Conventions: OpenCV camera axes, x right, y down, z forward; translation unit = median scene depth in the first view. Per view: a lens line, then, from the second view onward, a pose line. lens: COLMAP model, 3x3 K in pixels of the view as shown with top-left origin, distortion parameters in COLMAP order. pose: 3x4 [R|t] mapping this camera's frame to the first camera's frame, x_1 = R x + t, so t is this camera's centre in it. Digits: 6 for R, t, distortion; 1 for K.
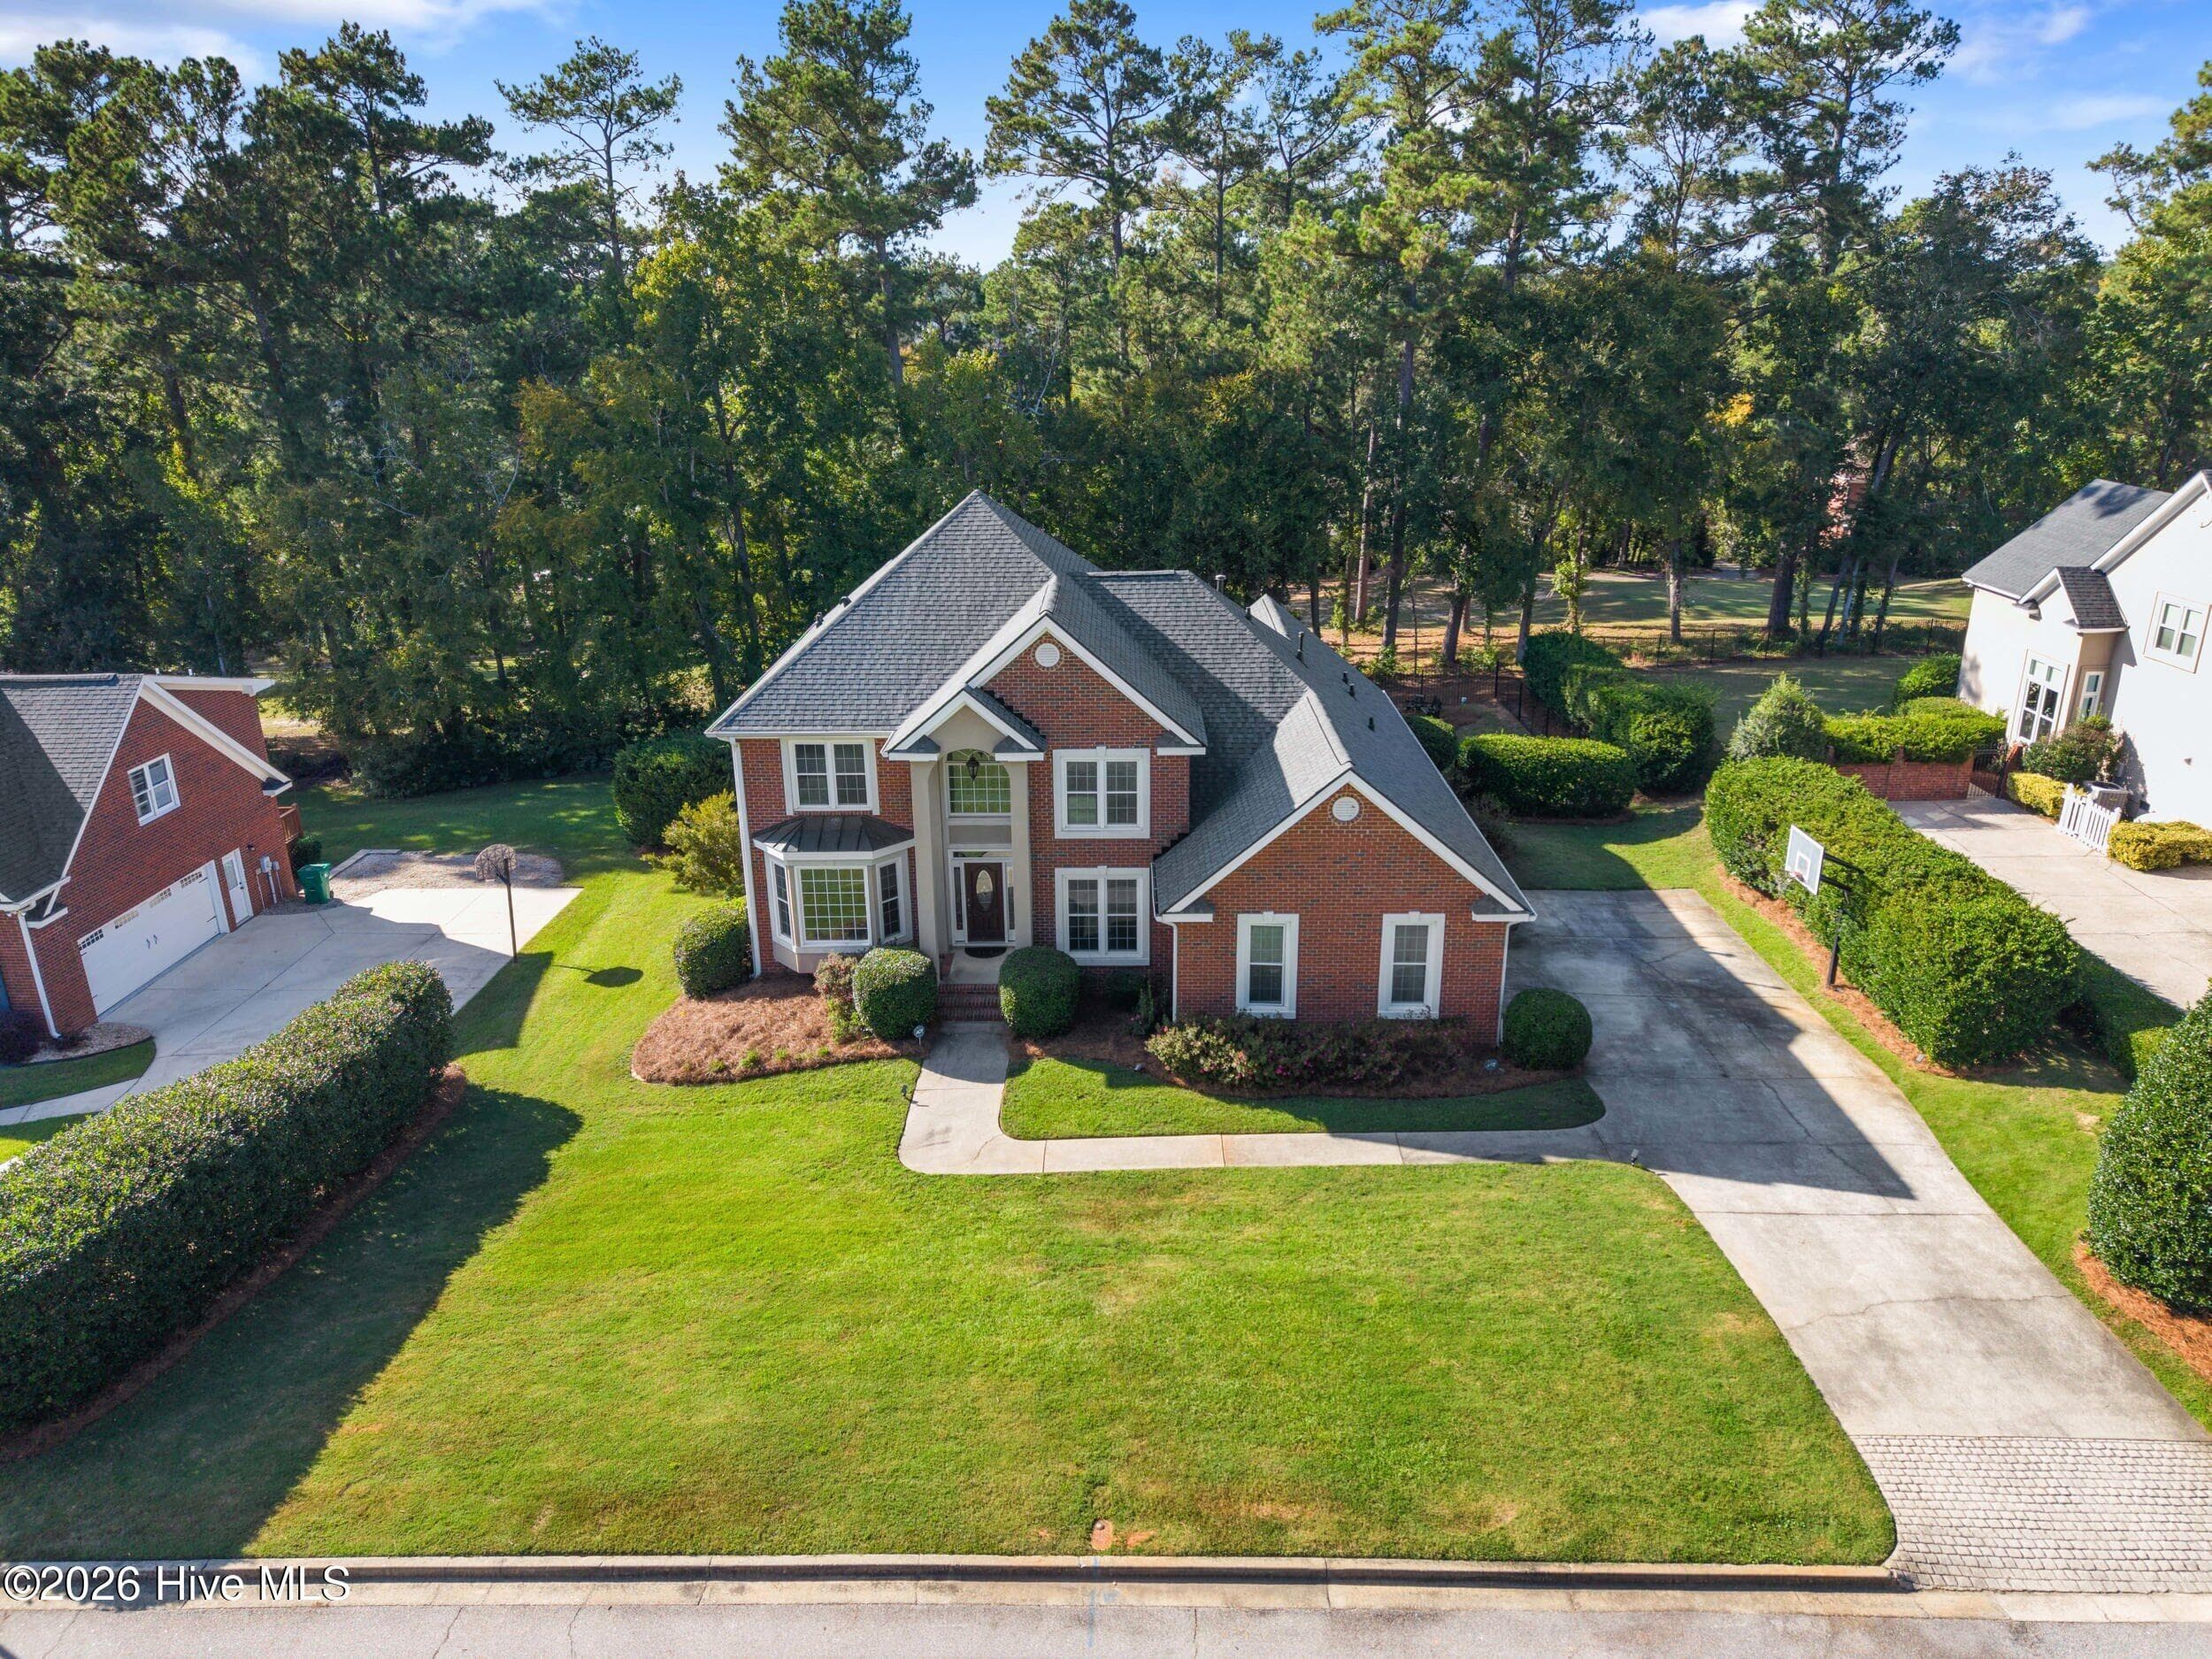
lens RADIAL K [[1505.7, 0, 1119.8], [0, 1505.7, 782.3], [0, 0, 1]] dist [0.010829, -0.001661]
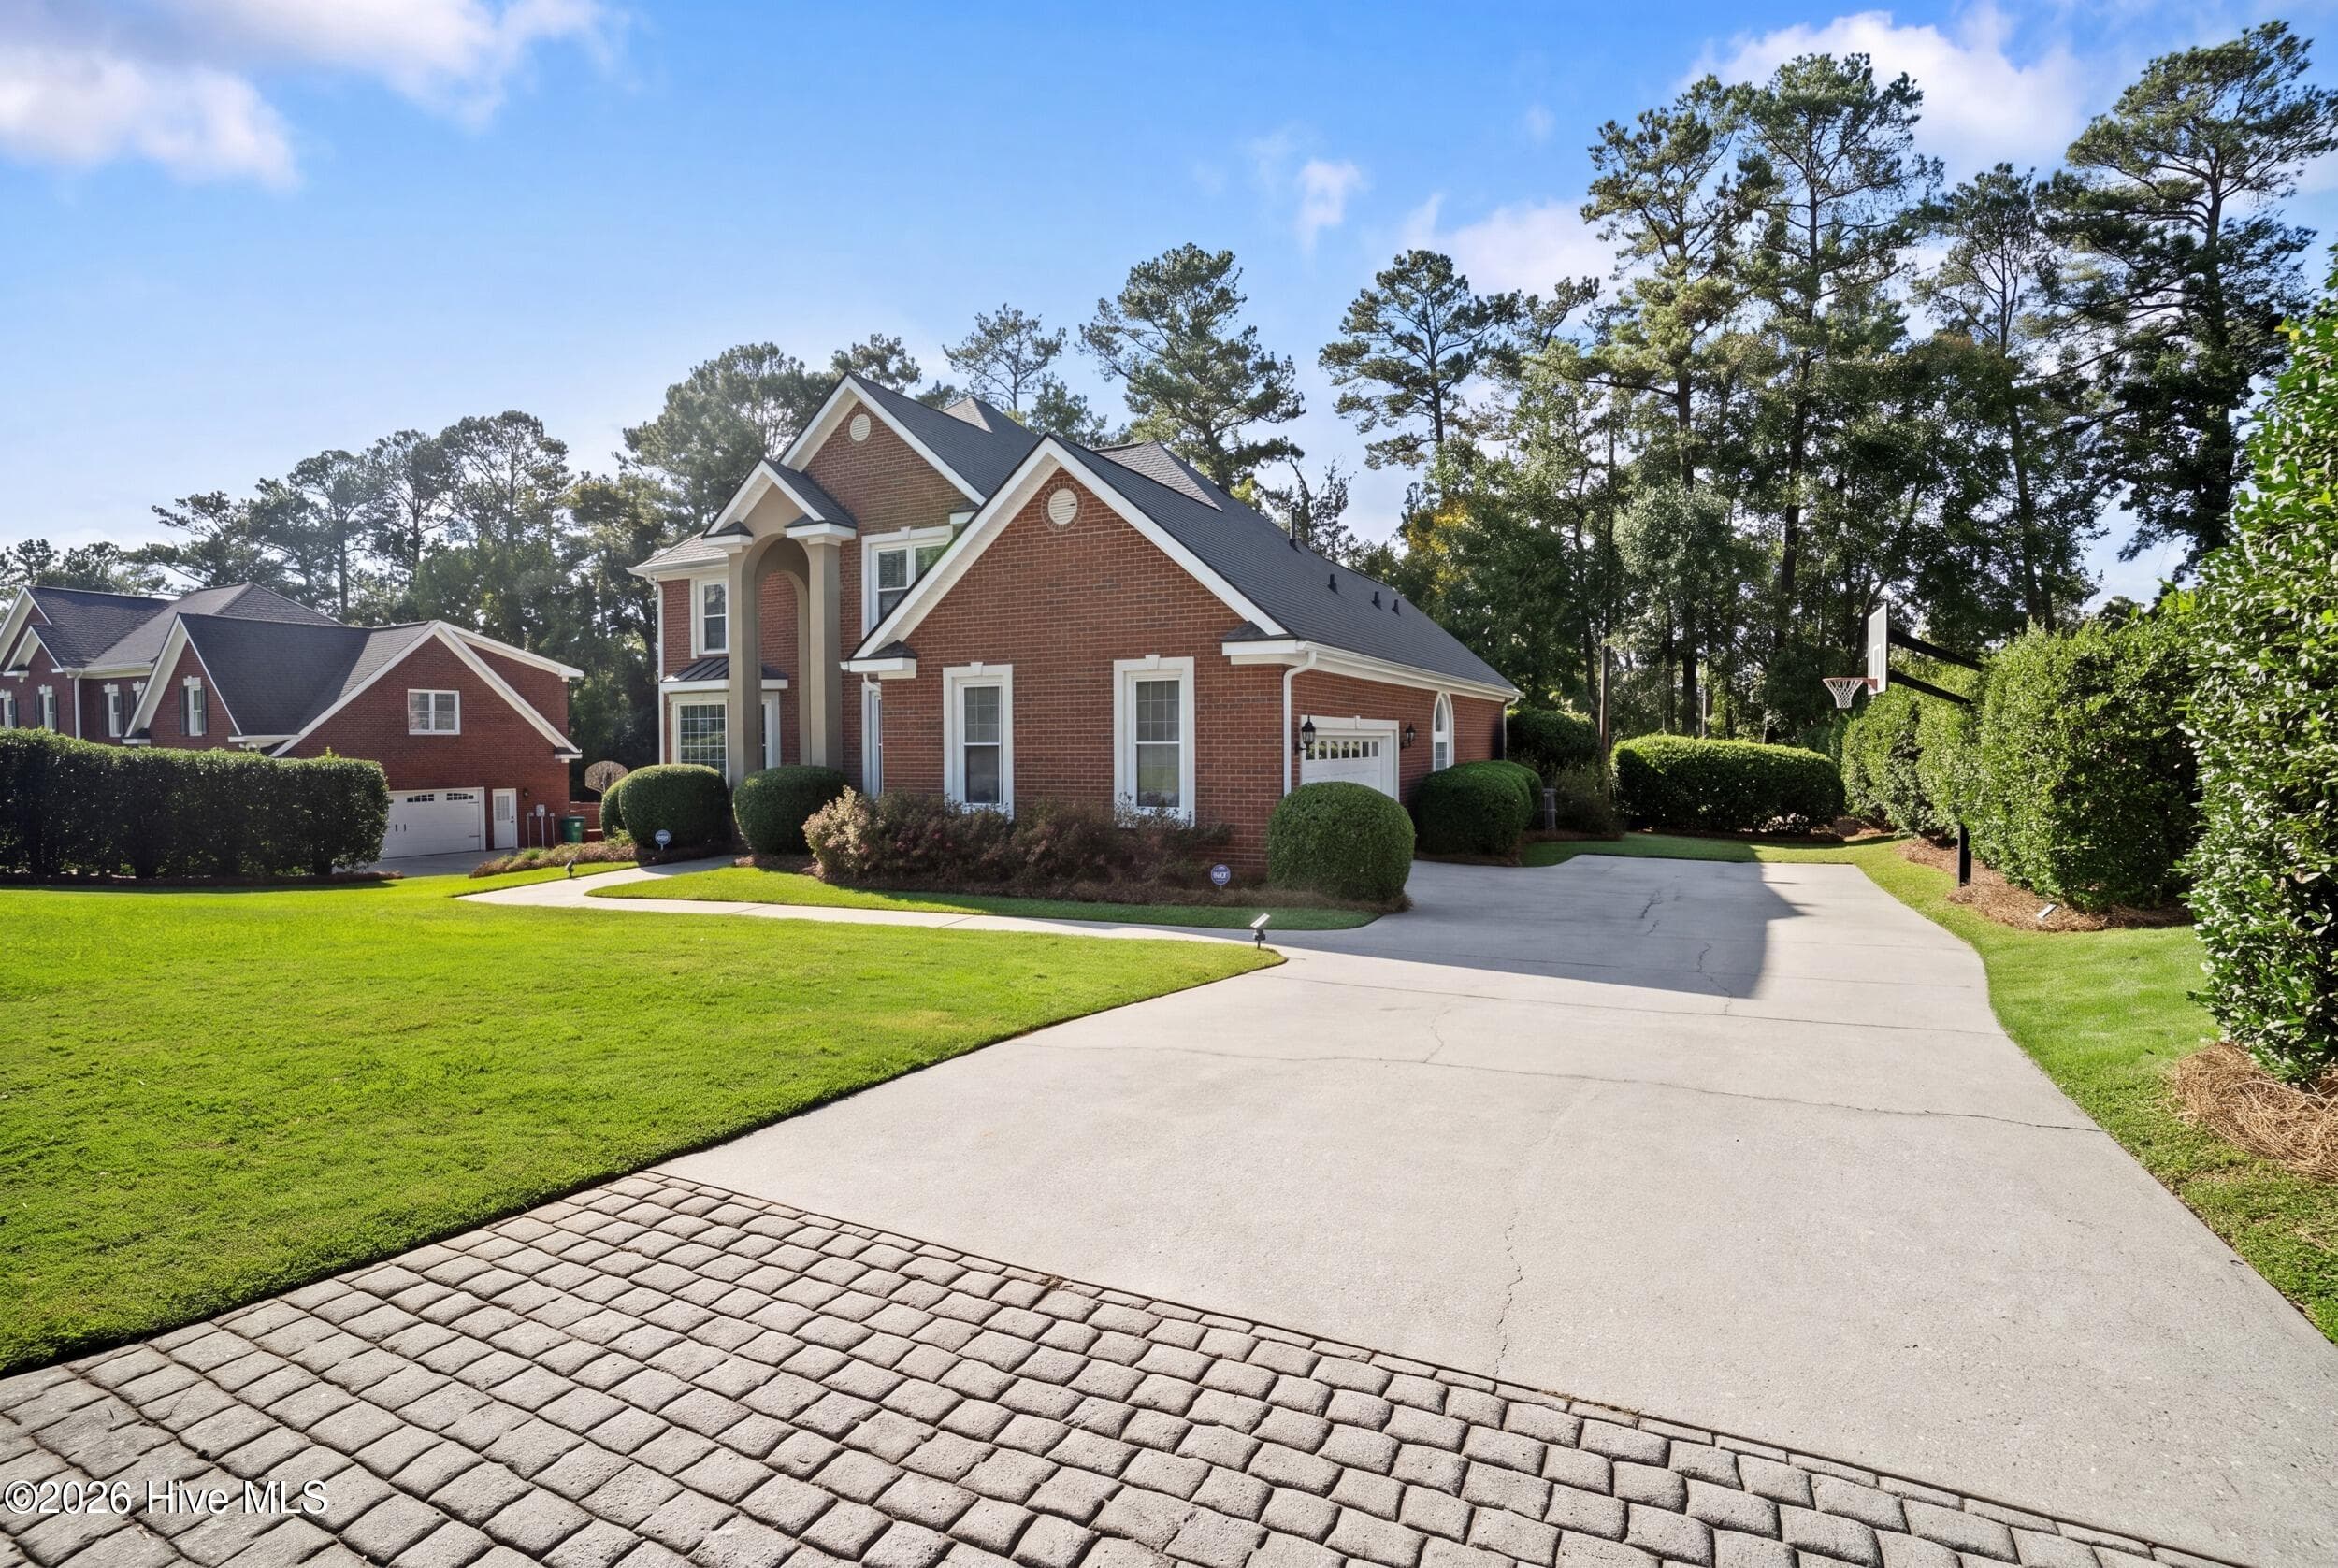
lens RADIAL K [[1144.7, 0, 1176.3], [0, 1144.7, 808.1], [0, 0, 1]] dist [-0.076086, 0.033373]
pose [[0.907023, 0.029610, -0.420039, 0.387293], [-0.133351, 0.966380, -0.219832, 0.241723], [0.399408, 0.255406, 0.880478, 0.517557]]
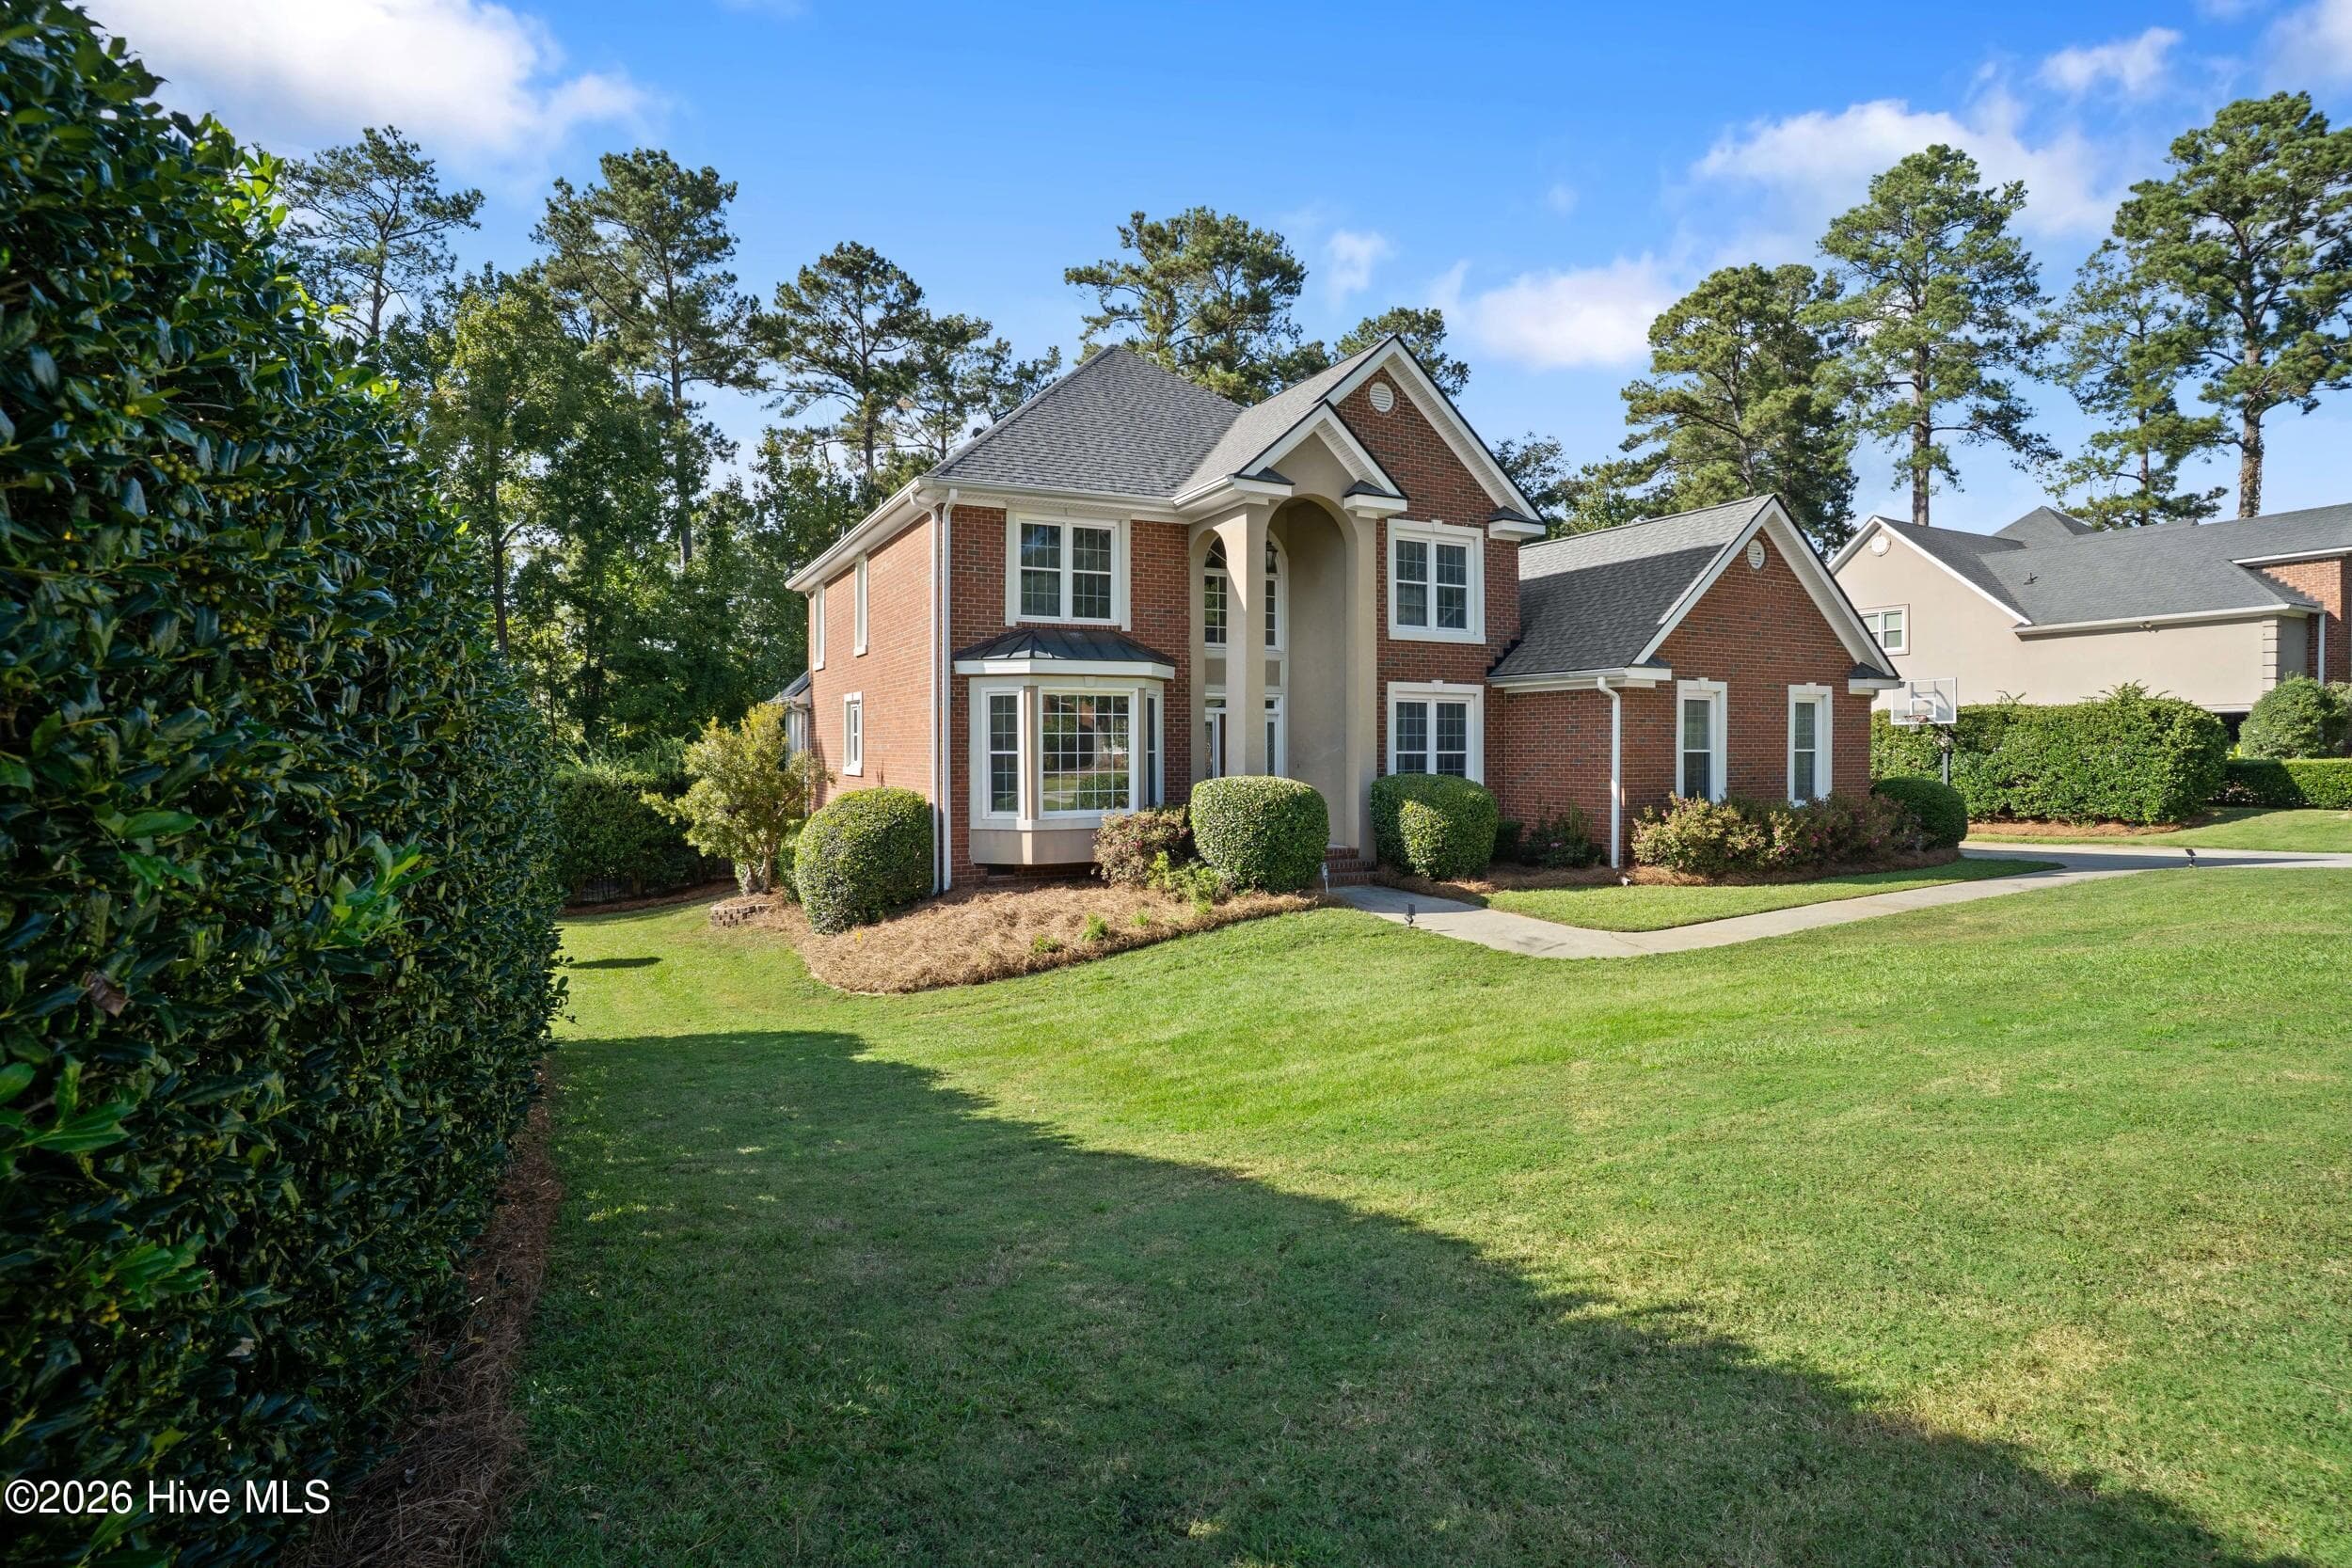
lens RADIAL K [[1156.3, 0, 1165.0], [0, 1156.3, 724.8], [0, 0, 1]] dist [-0.069100, 0.000488]
pose [[0.887607, 0.018654, 0.460223, -0.405726], [0.132321, 0.946734, -0.293573, 0.231253], [-0.441185, 0.321475, 0.837860, 0.566228]]
